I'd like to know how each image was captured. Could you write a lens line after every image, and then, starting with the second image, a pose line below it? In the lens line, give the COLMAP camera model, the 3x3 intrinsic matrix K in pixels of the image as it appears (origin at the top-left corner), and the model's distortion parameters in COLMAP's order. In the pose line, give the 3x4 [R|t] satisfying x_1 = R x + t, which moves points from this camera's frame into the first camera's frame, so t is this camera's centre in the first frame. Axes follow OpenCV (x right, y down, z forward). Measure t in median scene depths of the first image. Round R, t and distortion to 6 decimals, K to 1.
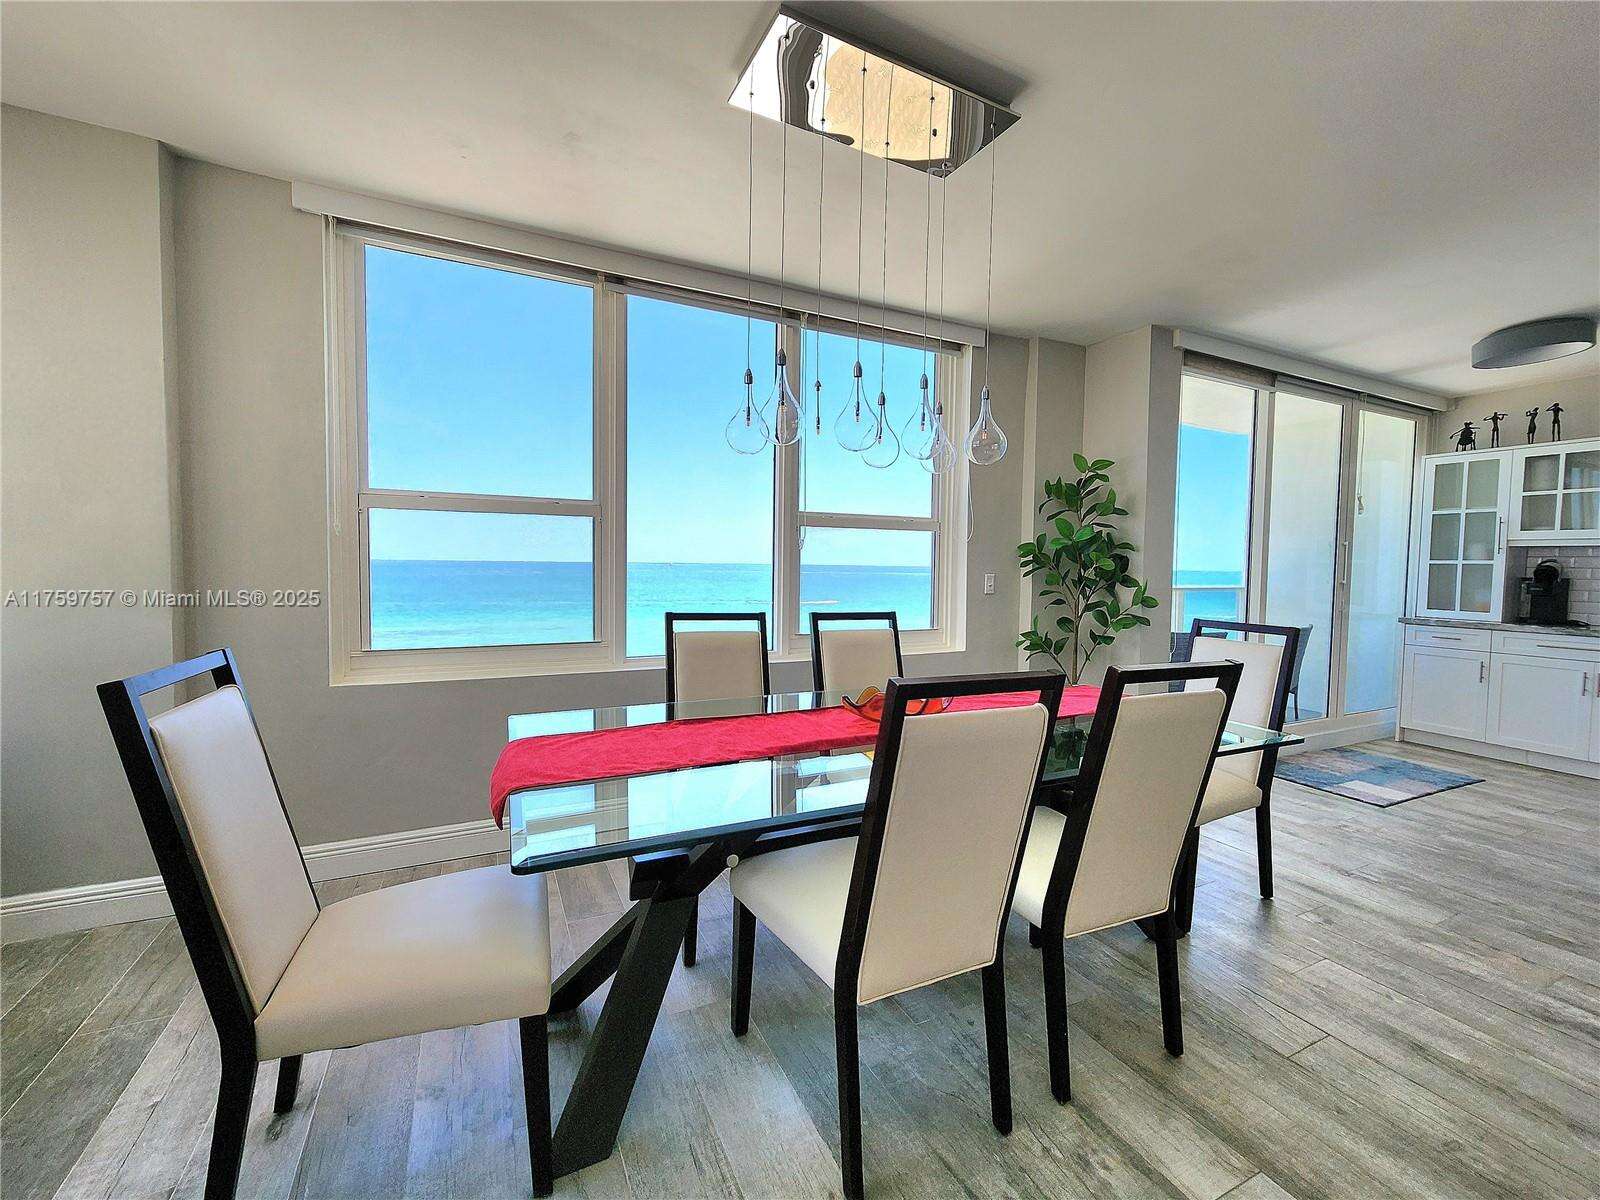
lens RADIAL K [[665.4, 0, 800.2], [0, 665.4, 593.9], [0, 0, 1]] dist [-0.000101, 0.000682]
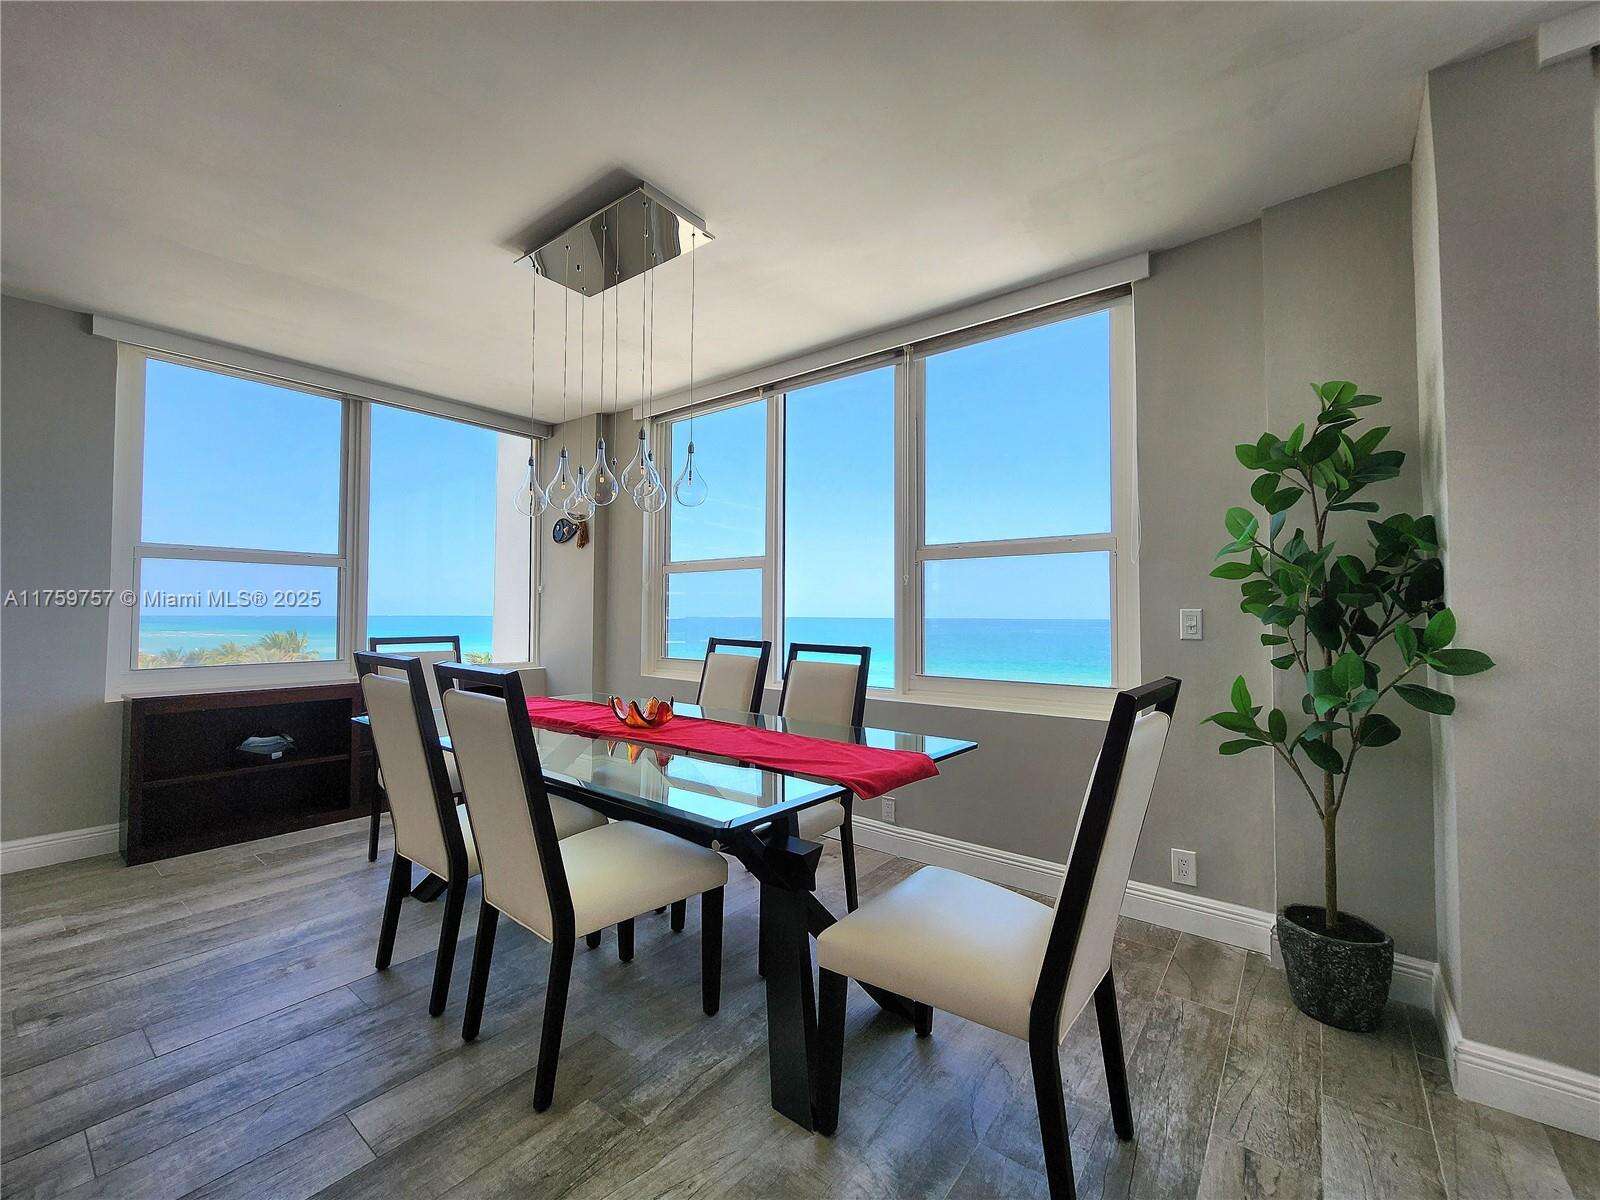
lens RADIAL K [[665.4, 0, 800.2], [0, 665.4, 593.9], [0, 0, 1]] dist [-0.000101, 0.000682]
pose [[0.433318, -0.043592, -0.900186, 0.832167], [-0.041660, 0.996793, -0.068324, 0.019108], [0.900278, 0.067108, 0.430112, 0.468703]]
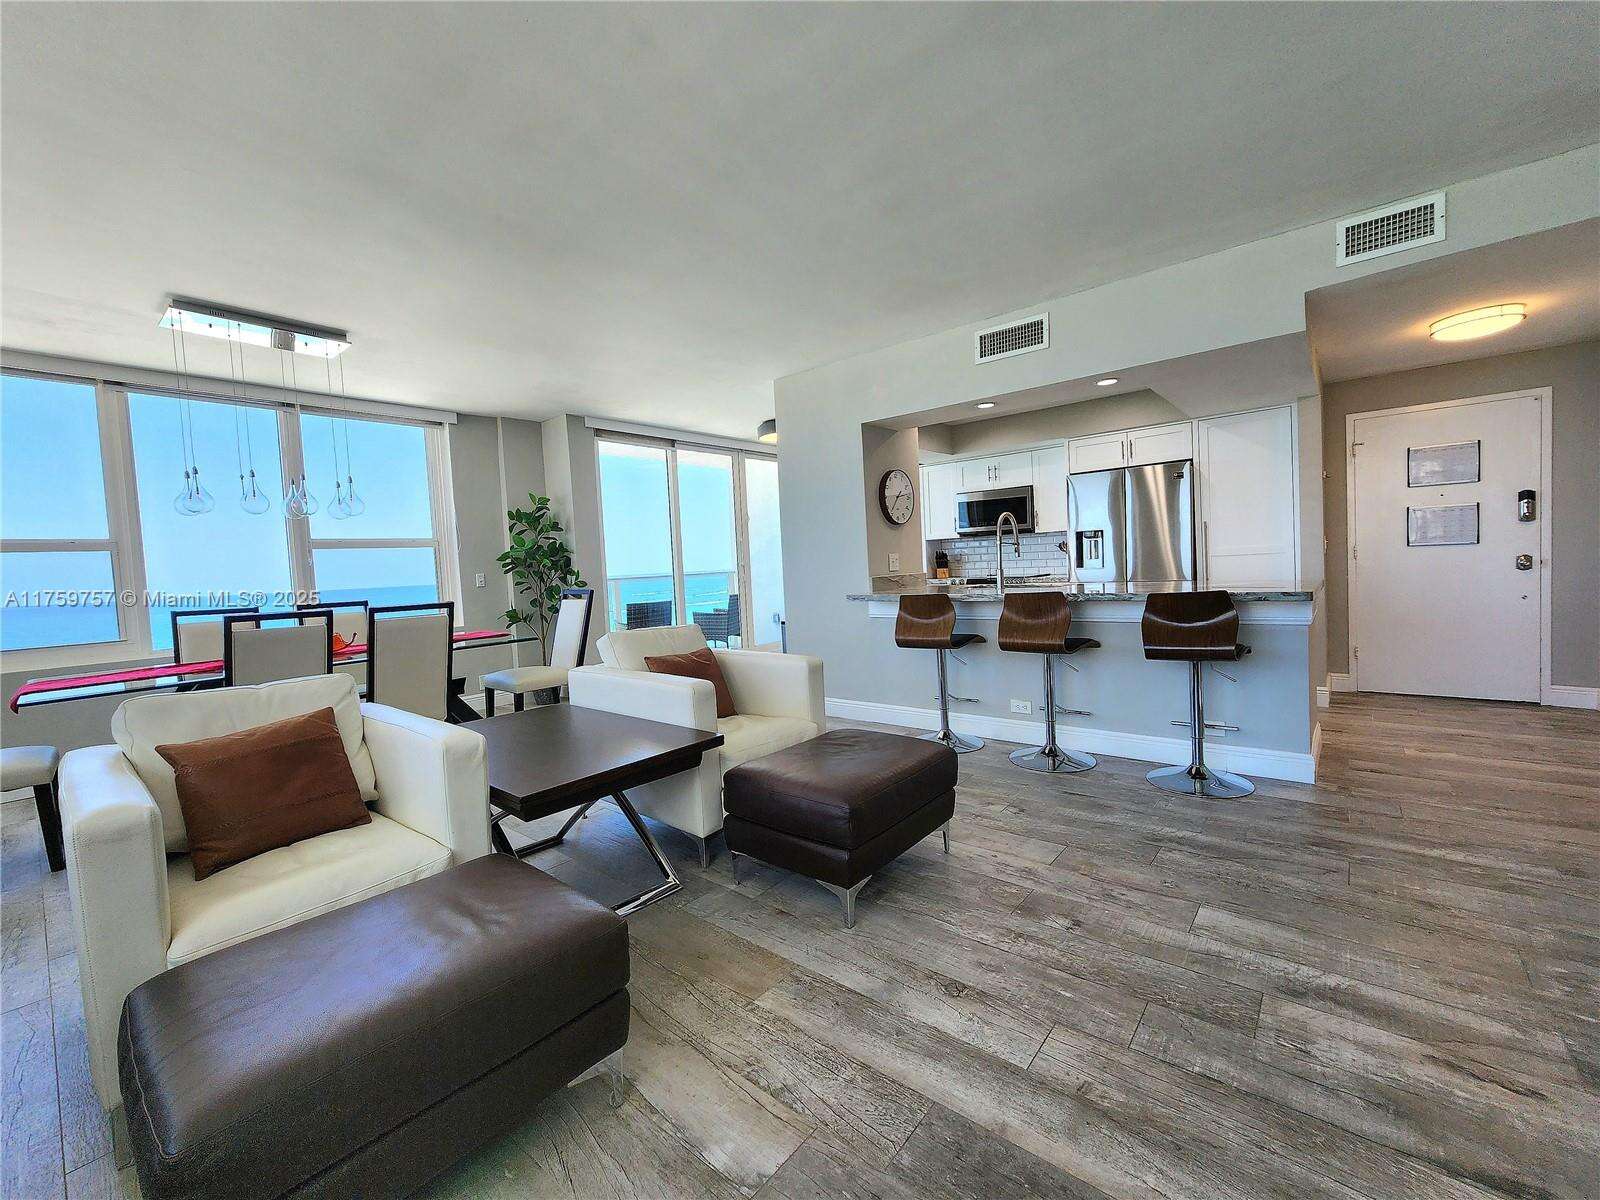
lens RADIAL K [[658.0, 0, 799.0], [0, 658.0, 593.8], [0, 0, 1]] dist [0.001948, 0.000211]
pose [[0.912805, -0.080621, 0.400359, 0.410905], [0.084652, 0.996381, 0.007640, 0.078340], [-0.399526, 0.026917, 0.916326, -0.776116]]
